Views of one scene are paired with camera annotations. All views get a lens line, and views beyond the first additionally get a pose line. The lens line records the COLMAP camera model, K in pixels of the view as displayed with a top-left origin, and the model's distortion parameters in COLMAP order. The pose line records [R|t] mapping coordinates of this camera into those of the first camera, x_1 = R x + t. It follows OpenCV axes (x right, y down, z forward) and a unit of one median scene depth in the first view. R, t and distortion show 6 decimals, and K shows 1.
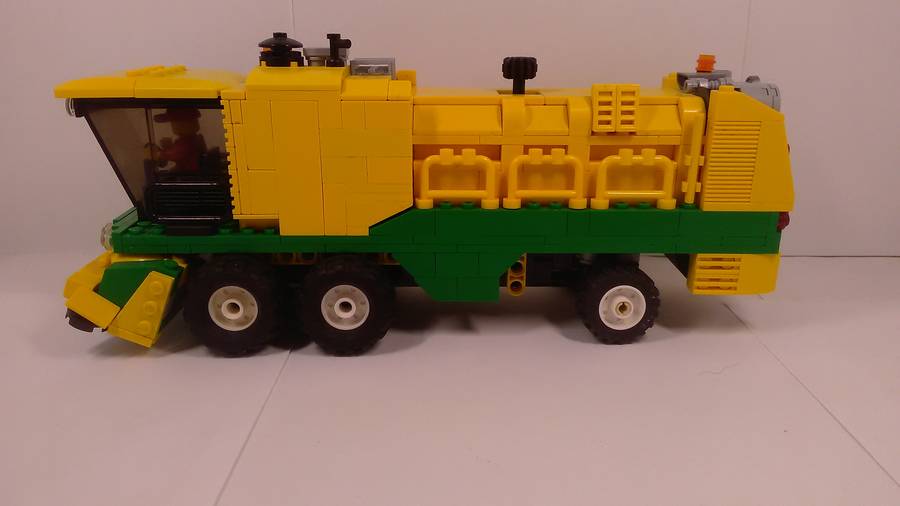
lens RADIAL K [[743.7, 0, 450.0], [0, 743.7, 253.0], [0, 0, 1]] dist [0.075335, -0.004943]
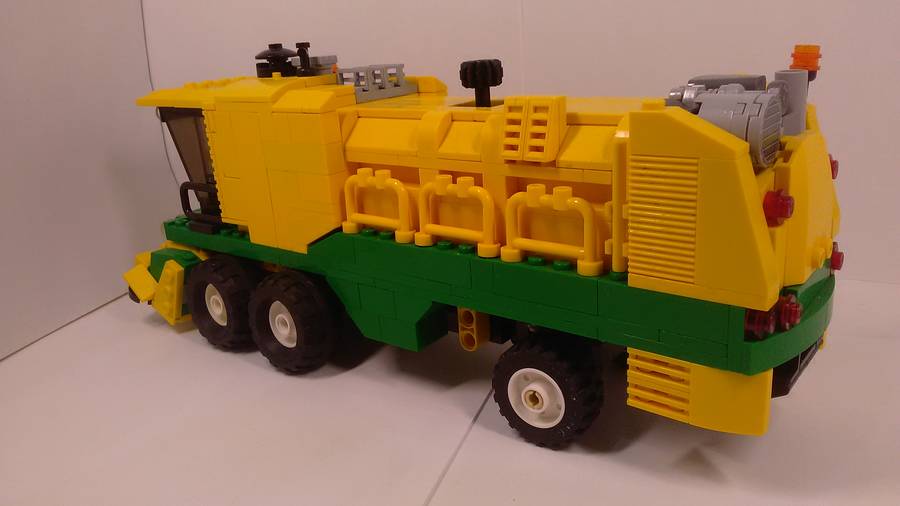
lens RADIAL K [[724.1, 0, 452.7], [0, 724.1, 248.9], [0, 0, 1]] dist [0.076792, 0.001451]
pose [[0.775857, 0.130651, -0.617233, 0.607079], [-0.128471, 0.990542, 0.048182, -0.099009], [0.617690, 0.041914, 0.785304, 0.389704]]
